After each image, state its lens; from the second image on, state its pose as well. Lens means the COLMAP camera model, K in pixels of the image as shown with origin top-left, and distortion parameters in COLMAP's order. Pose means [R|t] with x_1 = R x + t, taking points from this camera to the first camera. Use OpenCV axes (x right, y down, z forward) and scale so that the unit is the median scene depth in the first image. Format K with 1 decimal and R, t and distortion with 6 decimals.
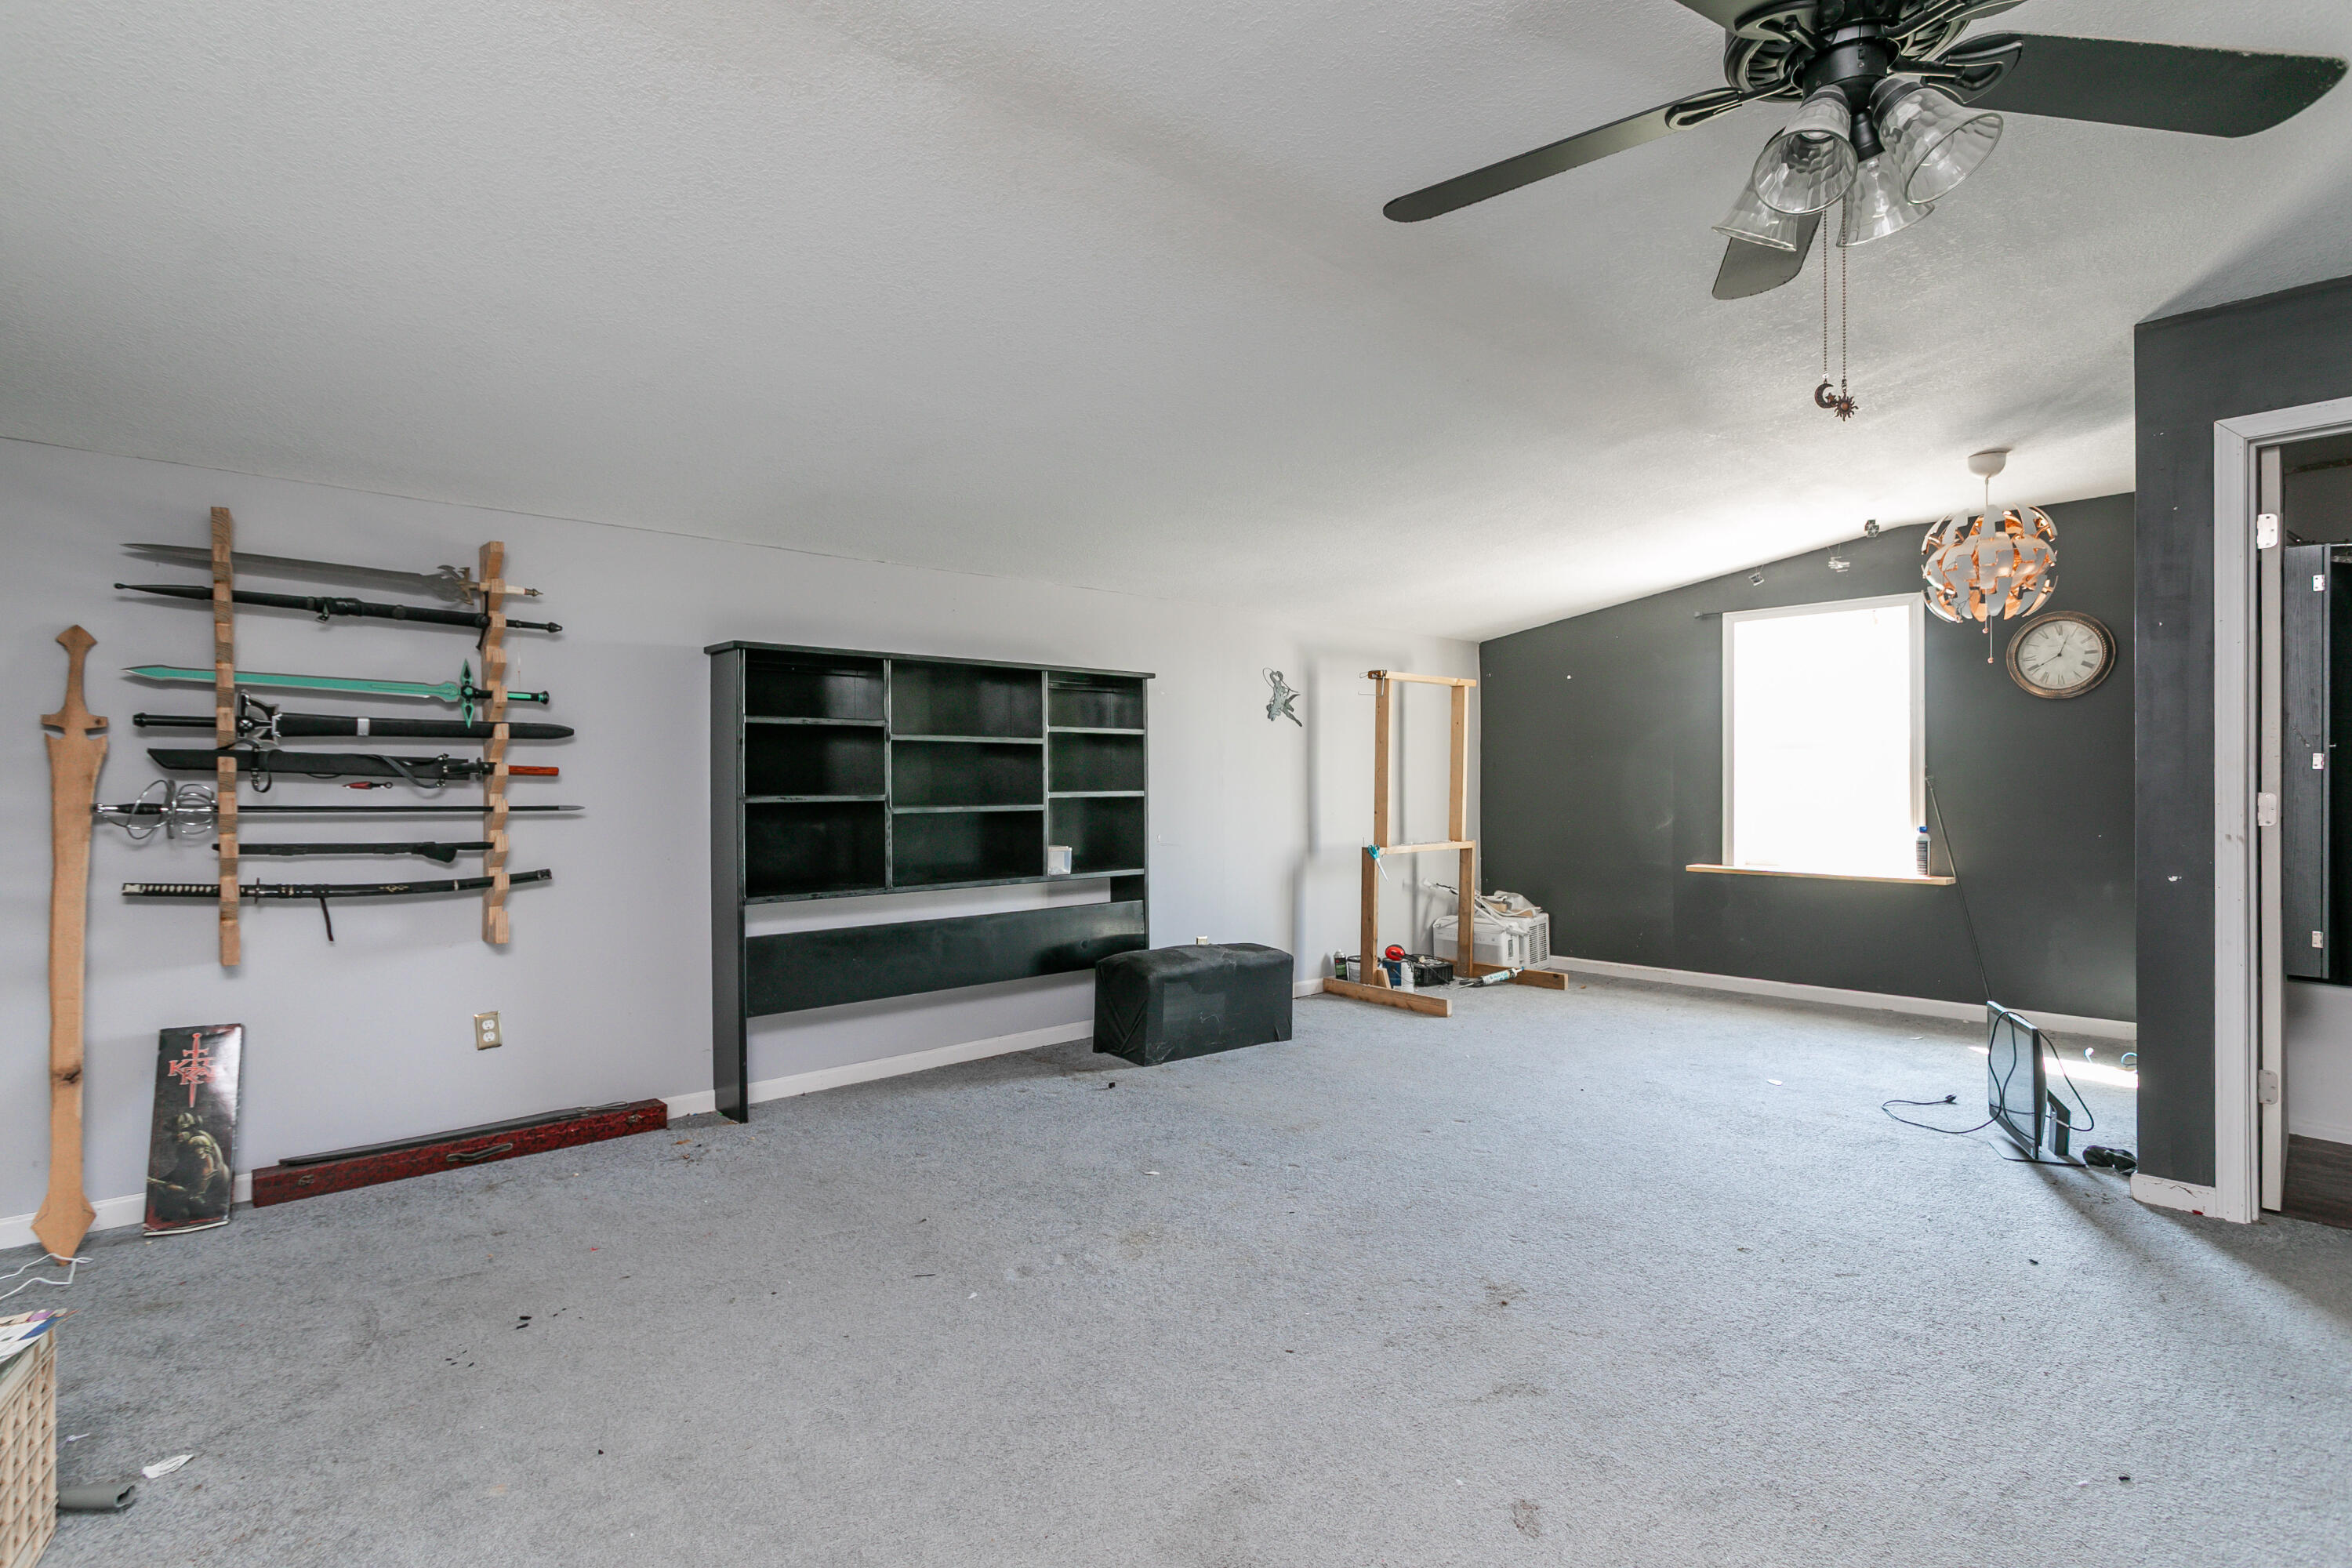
lens RADIAL K [[1140.2, 0, 1159.0], [0, 1140.2, 786.7], [0, 0, 1]] dist [-0.000371, -0.000132]
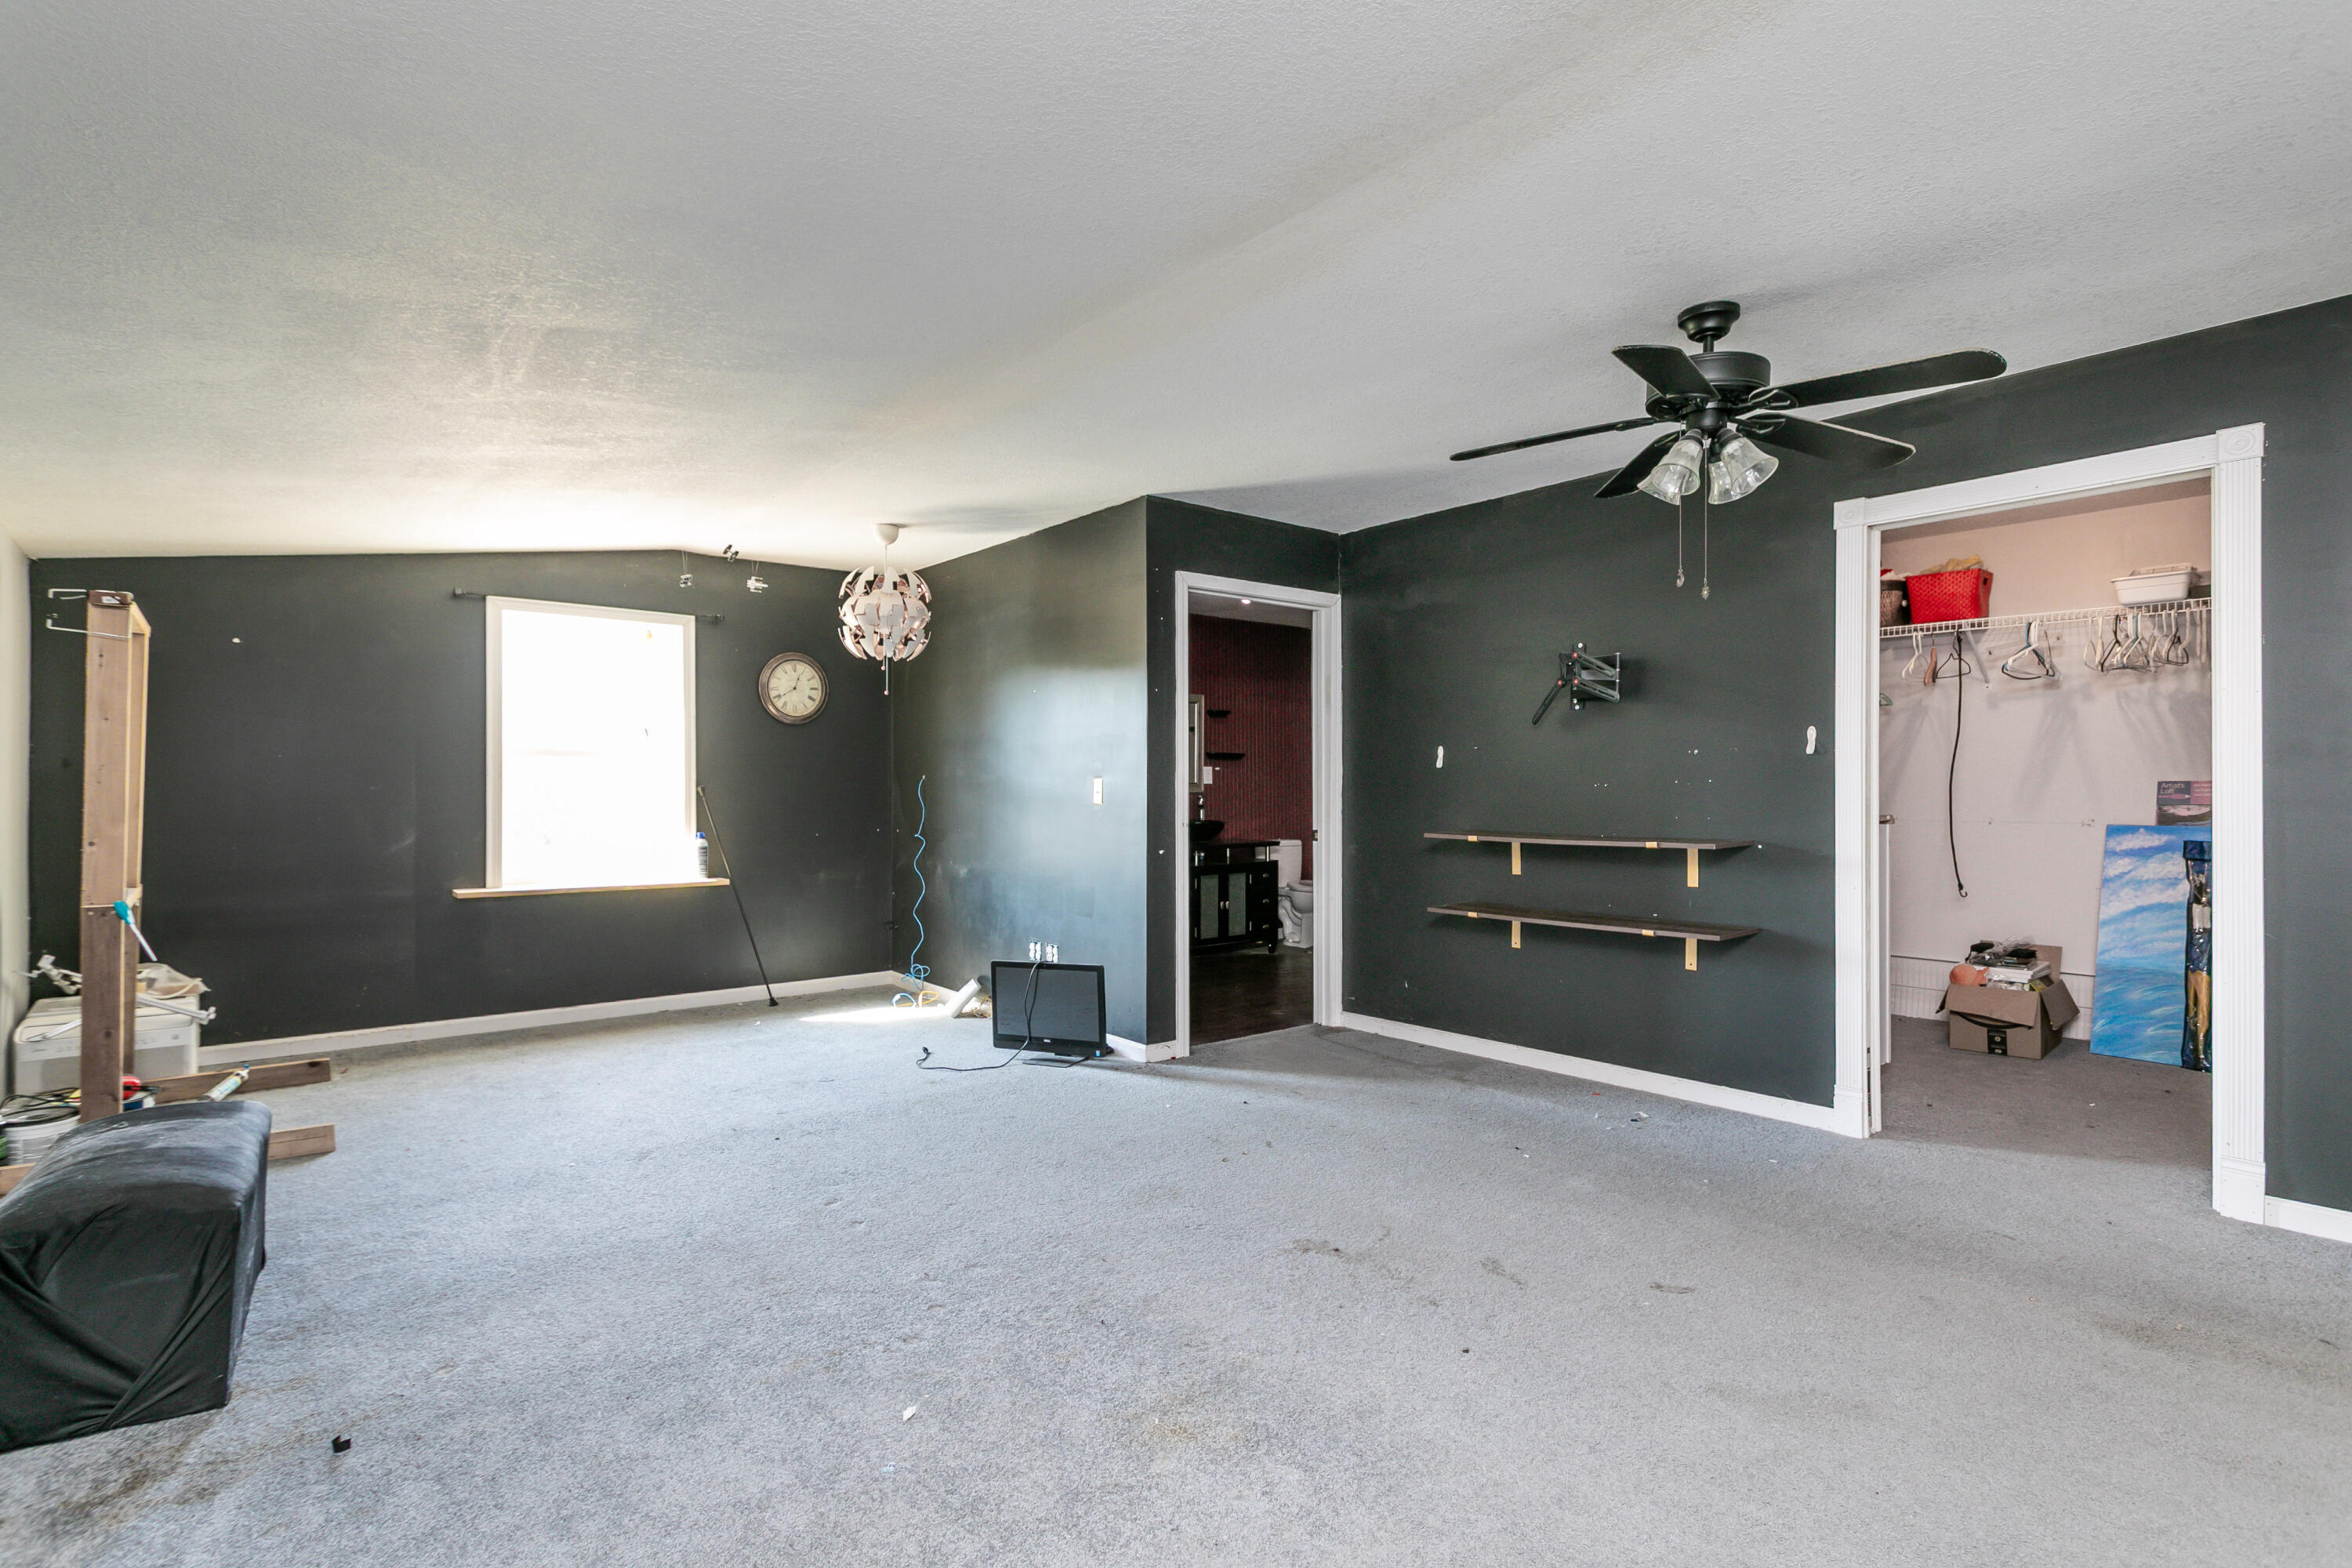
lens RADIAL K [[1140.2, 0, 1158.0], [0, 1140.2, 772.9], [0, 0, 1]] dist [-0.000371, -0.000132]
pose [[0.056090, 0.021483, 0.998195, -0.401839], [0.005251, 0.999748, -0.021811, 0.004196], [-0.998412, 0.006465, 0.055963, 0.534173]]
